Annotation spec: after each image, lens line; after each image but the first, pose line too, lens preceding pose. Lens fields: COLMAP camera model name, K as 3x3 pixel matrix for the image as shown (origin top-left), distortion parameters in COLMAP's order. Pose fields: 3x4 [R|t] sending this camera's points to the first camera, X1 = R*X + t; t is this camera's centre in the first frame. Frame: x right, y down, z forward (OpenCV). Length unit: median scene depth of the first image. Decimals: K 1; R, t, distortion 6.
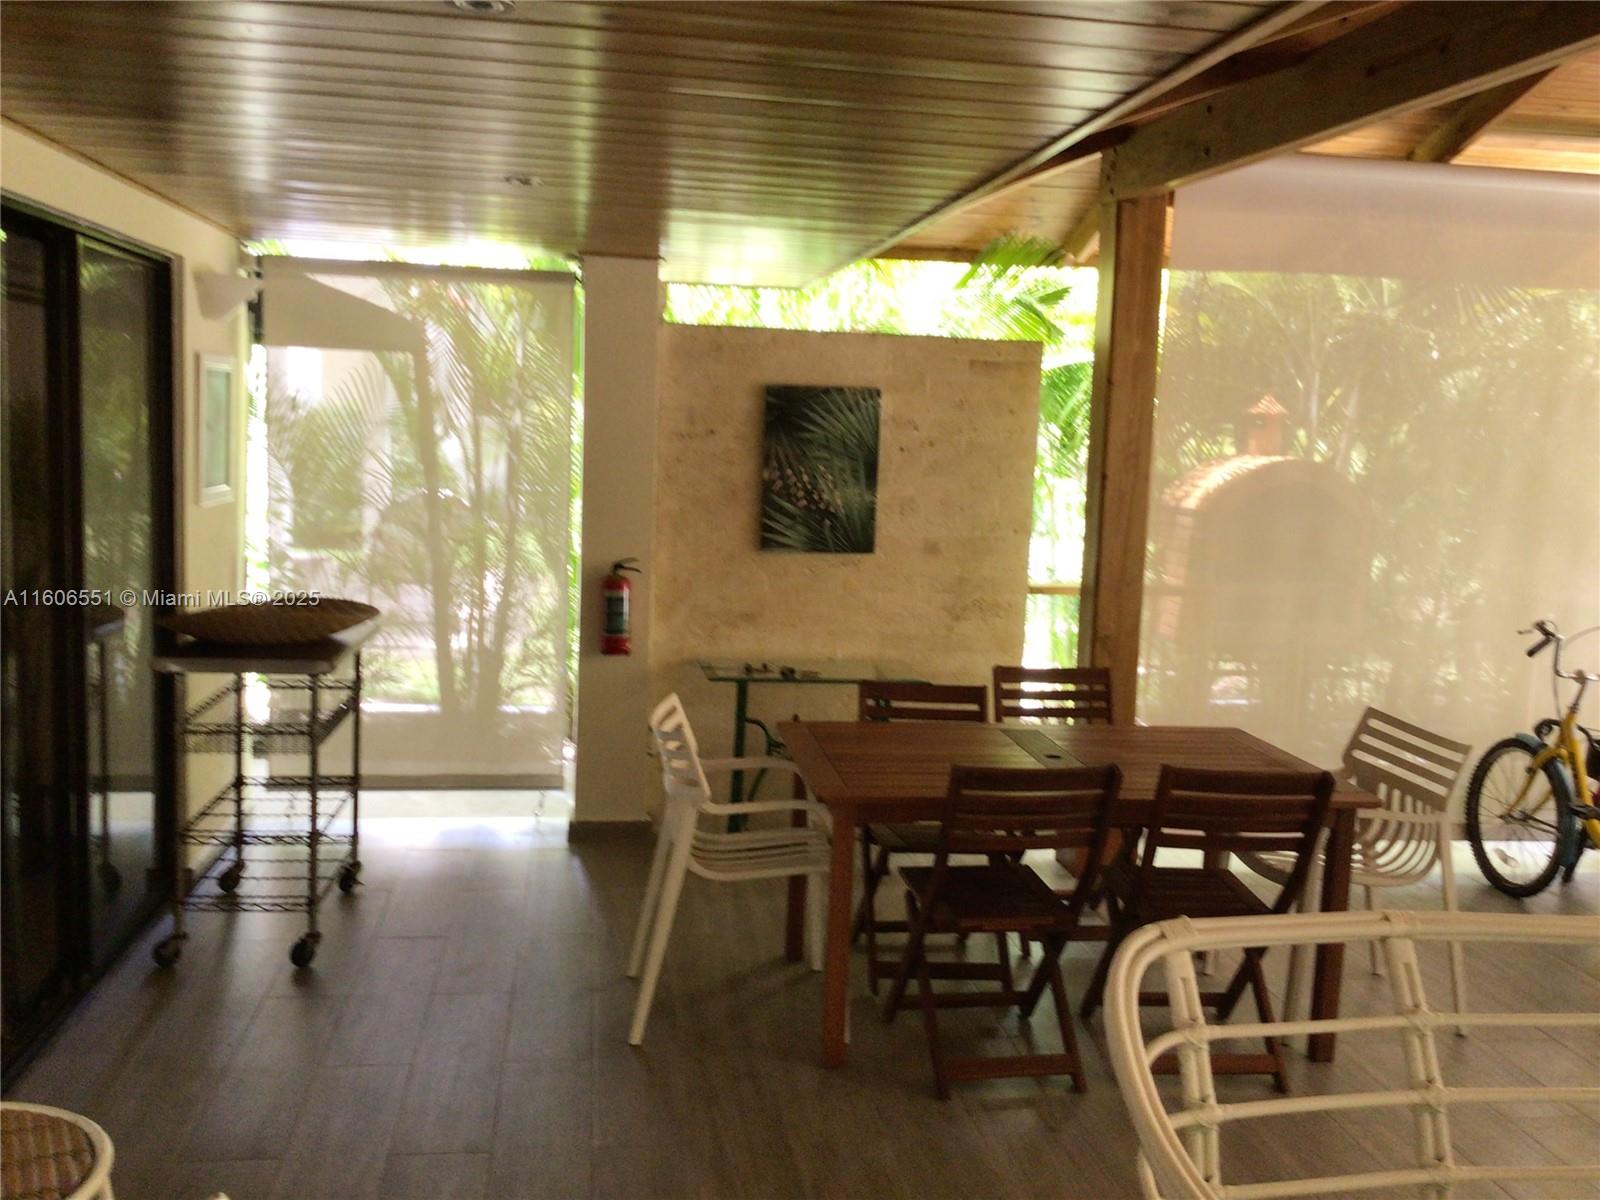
lens RADIAL K [[1434.4, 0, 801.5], [0, 1434.4, 592.8], [0, 0, 1]] dist [0.078566, -0.125367]
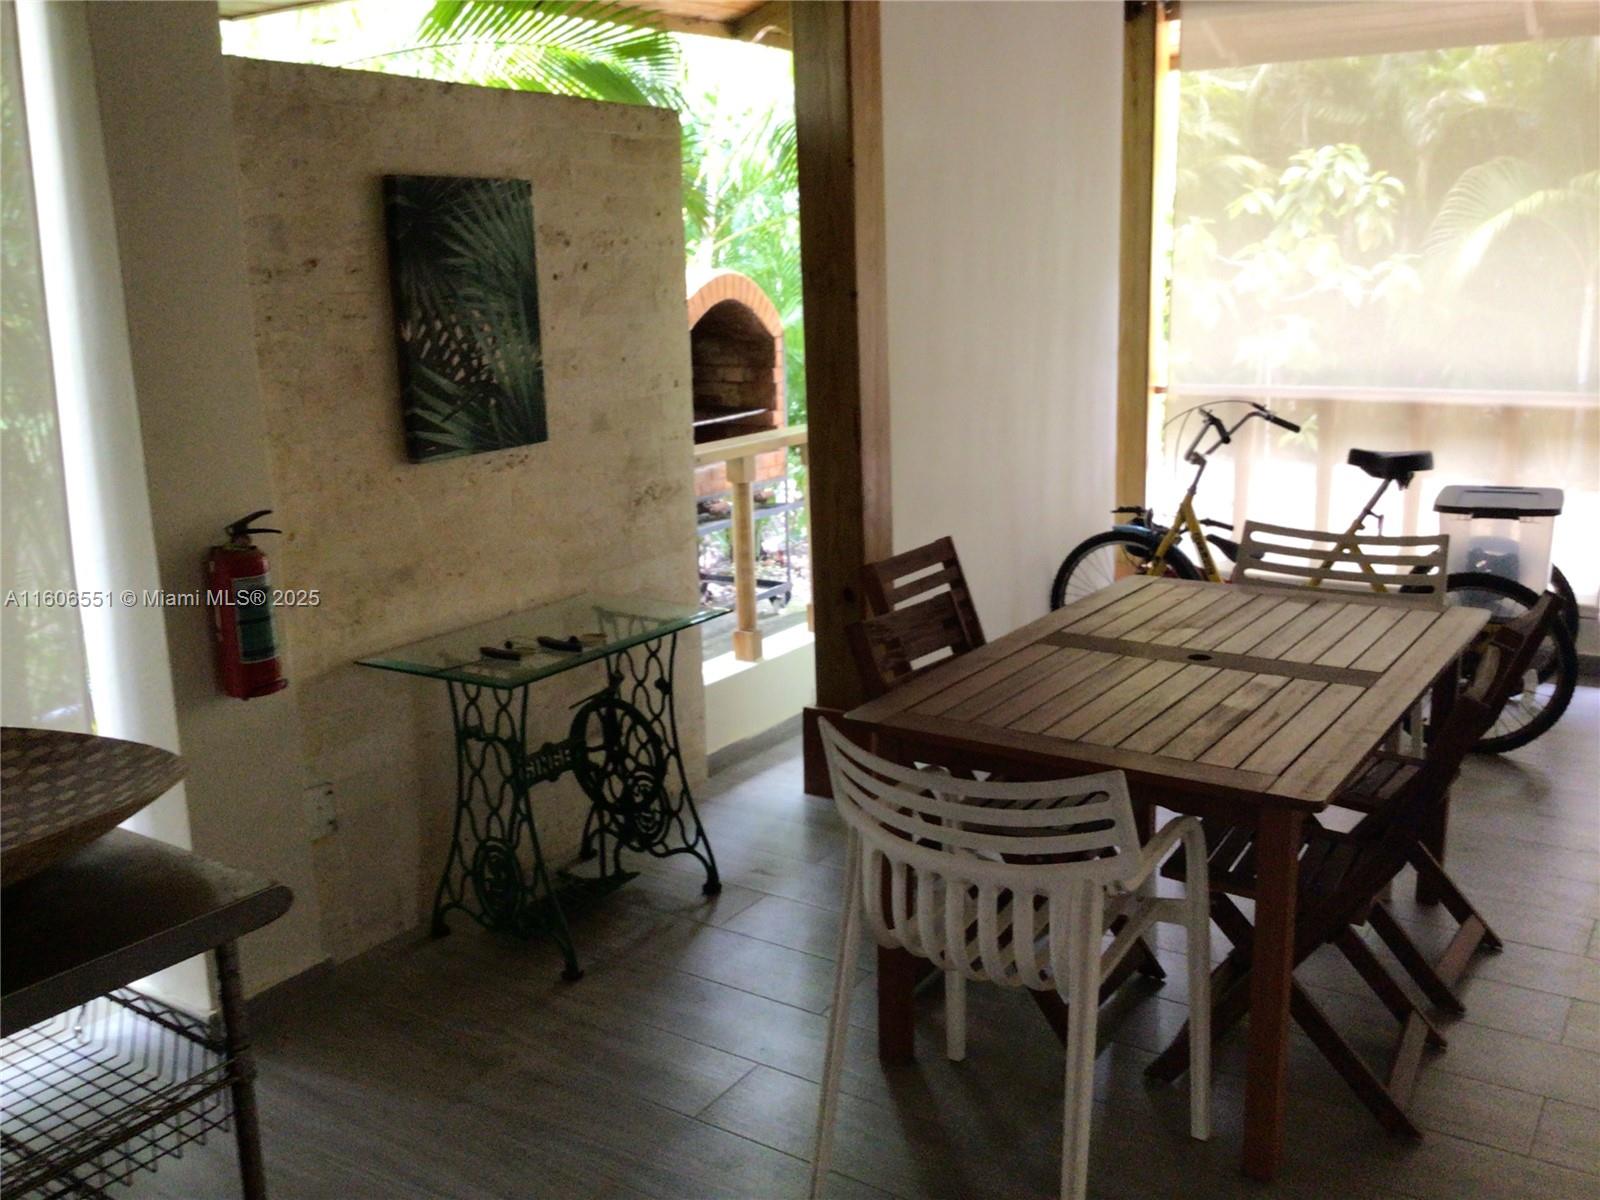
lens RADIAL K [[1434.4, 0, 799.5], [0, 1434.4, 606.5], [0, 0, 1]] dist [0.078566, -0.125367]
pose [[0.680190, -0.224942, 0.697670, -0.352207], [0.137653, 0.974018, 0.179837, -0.056907], [-0.719996, -0.026287, 0.693481, 0.465184]]
